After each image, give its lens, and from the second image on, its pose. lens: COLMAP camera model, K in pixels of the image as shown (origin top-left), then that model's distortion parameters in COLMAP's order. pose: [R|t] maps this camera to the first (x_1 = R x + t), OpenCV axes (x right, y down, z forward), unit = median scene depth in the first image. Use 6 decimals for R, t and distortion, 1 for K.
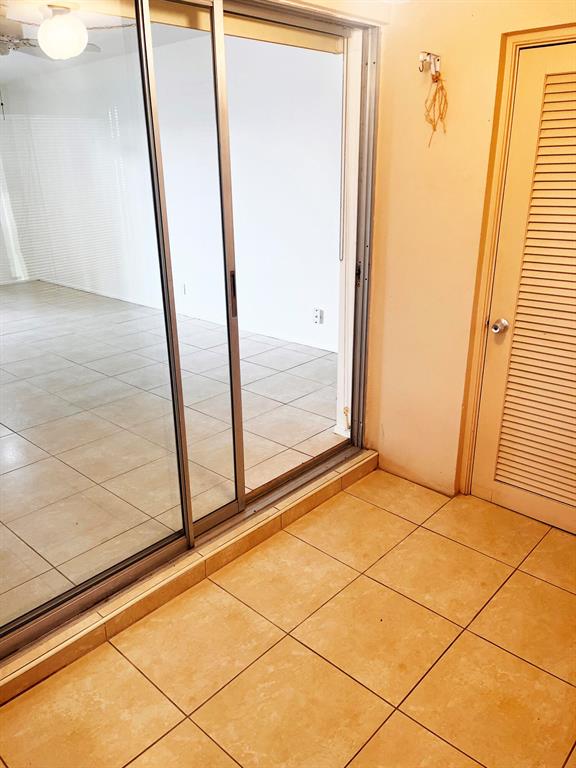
lens RADIAL K [[581.6, 0, 291.1], [0, 581.6, 385.3], [0, 0, 1]] dist [0.054973, -0.079754]
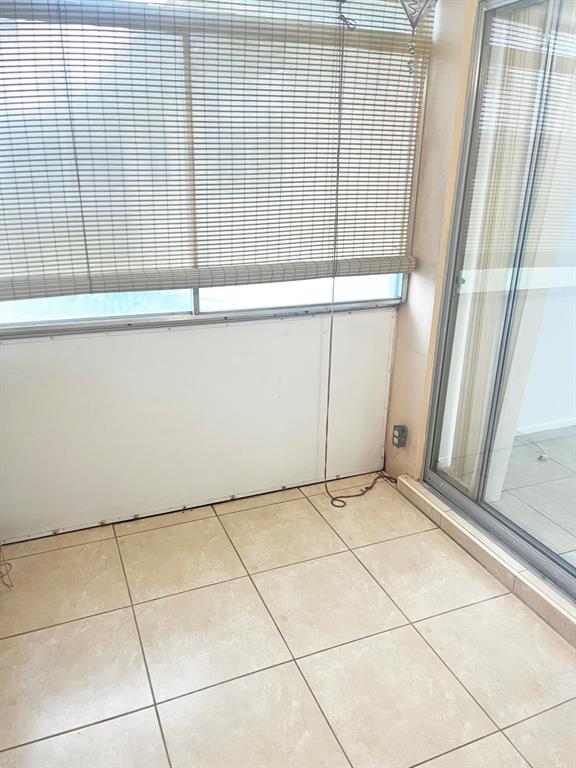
lens RADIAL K [[581.6, 0, 291.1], [0, 581.6, 385.3], [0, 0, 1]] dist [0.054973, -0.079754]
pose [[-0.414661, 0.315061, -0.853693, 0.729231], [-0.340190, 0.816453, 0.466557, -0.270038], [0.843994, 0.483881, -0.231371, 0.796022]]
